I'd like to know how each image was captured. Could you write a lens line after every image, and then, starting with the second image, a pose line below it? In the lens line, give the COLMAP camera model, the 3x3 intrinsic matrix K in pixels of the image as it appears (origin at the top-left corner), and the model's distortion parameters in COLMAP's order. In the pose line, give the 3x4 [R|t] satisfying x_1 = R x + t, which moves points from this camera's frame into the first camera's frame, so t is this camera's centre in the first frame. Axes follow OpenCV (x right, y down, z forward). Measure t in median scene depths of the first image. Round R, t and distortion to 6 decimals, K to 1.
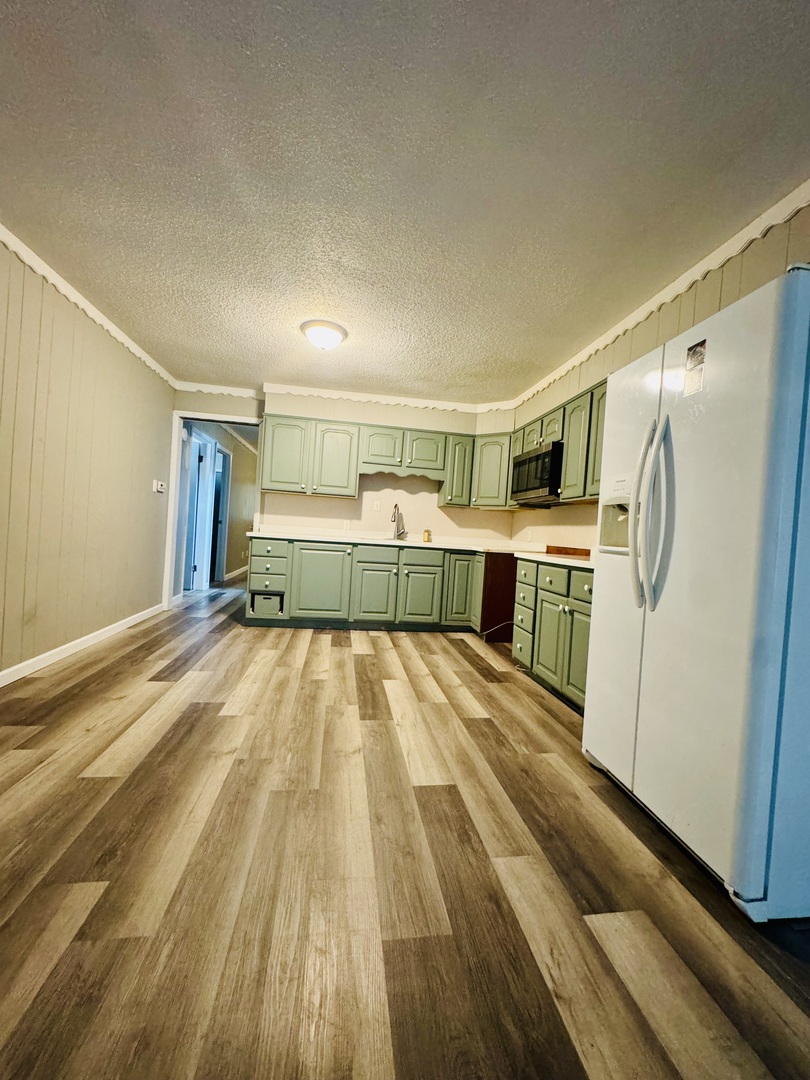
lens RADIAL K [[432.9, 0, 405.0], [0, 432.9, 541.1], [0, 0, 1]] dist [-0.004604, 0.001373]
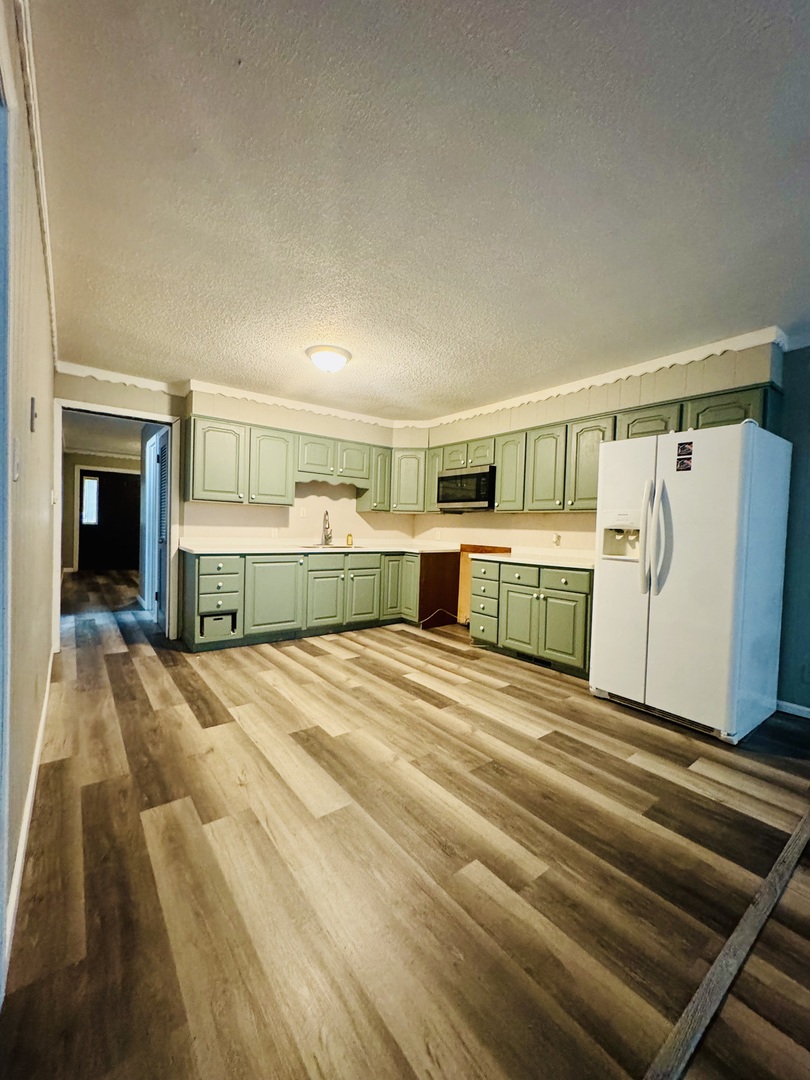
lens RADIAL K [[432.9, 0, 408.0], [0, 432.9, 540.8], [0, 0, 1]] dist [-0.004604, 0.001373]
pose [[0.871479, -0.054788, 0.487363, -0.413392], [0.037617, 0.998280, 0.044960, -0.061716], [-0.488988, -0.020849, 0.872041, 0.001480]]
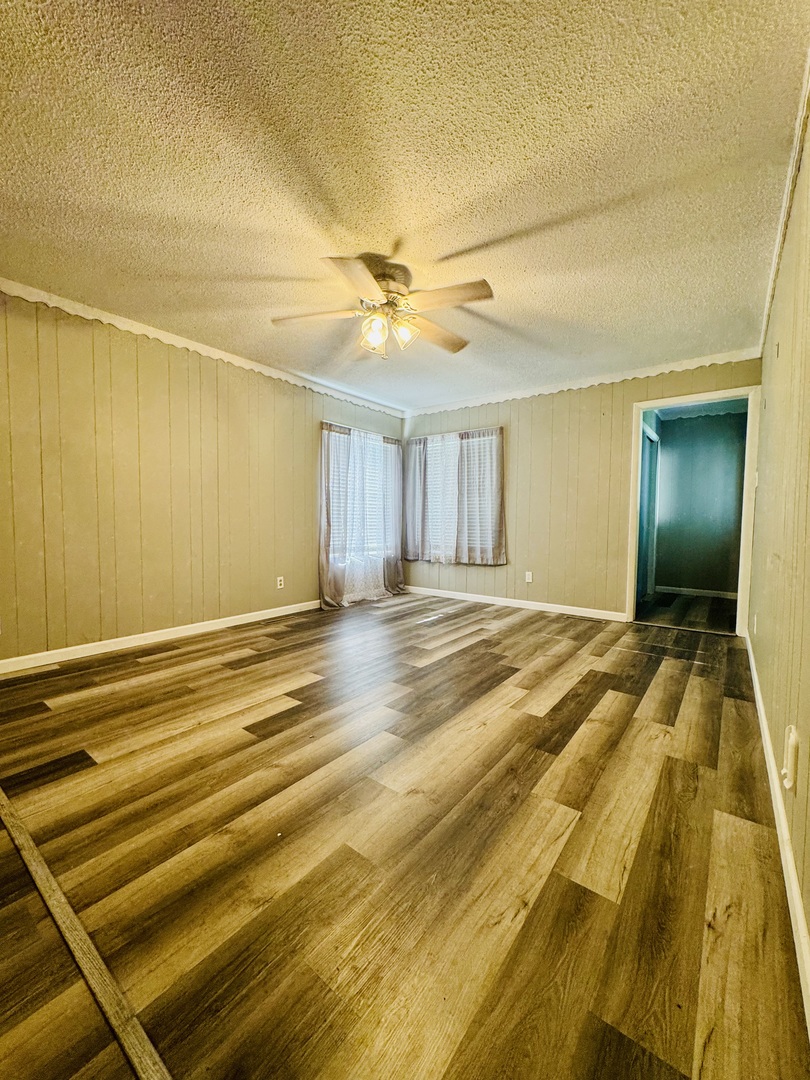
lens RADIAL K [[432.9, 0, 401.7], [0, 432.9, 541.9], [0, 0, 1]] dist [-0.004604, 0.001373]
pose [[-0.698733, -0.112252, 0.706521, -0.430190], [-0.040348, 0.992224, 0.117741, -0.032399], [-0.714244, 0.053763, -0.697829, 0.162543]]
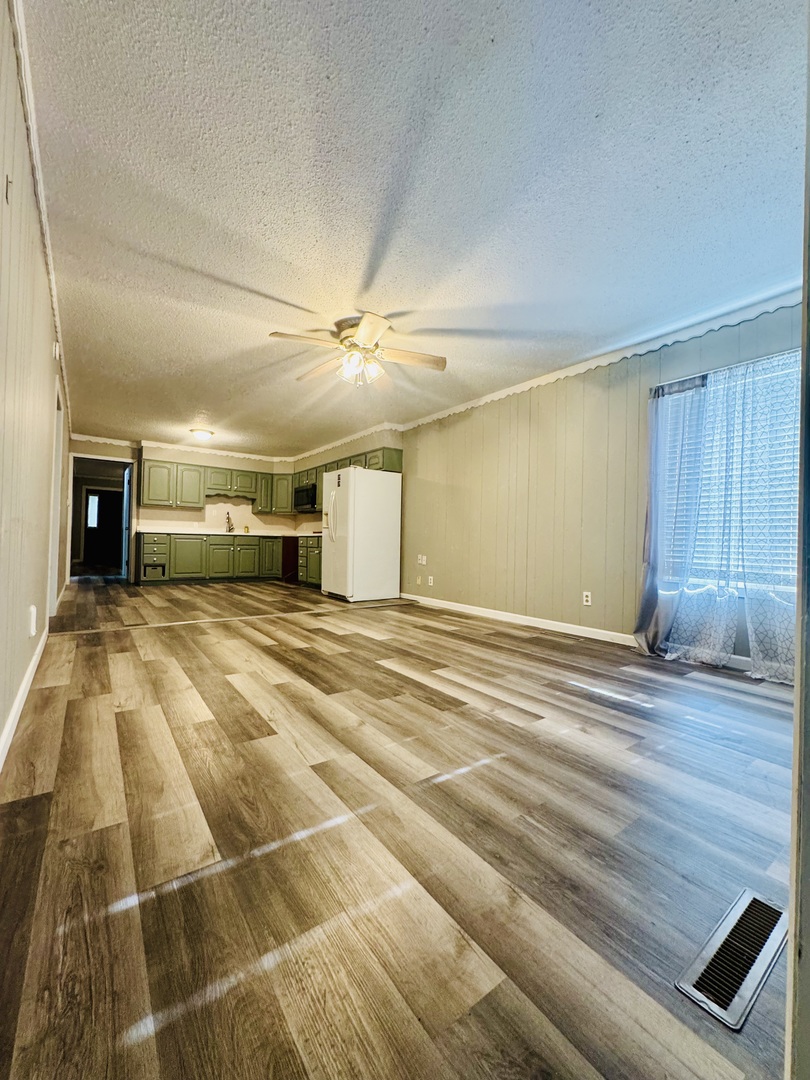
lens RADIAL K [[432.9, 0, 408.0], [0, 432.9, 539.4], [0, 0, 1]] dist [-0.004604, 0.001373]
pose [[0.878118, -0.043785, 0.476436, -0.251321], [0.046610, 0.998896, 0.005893, 0.055314], [-0.476168, 0.017032, 0.879189, -1.000354]]
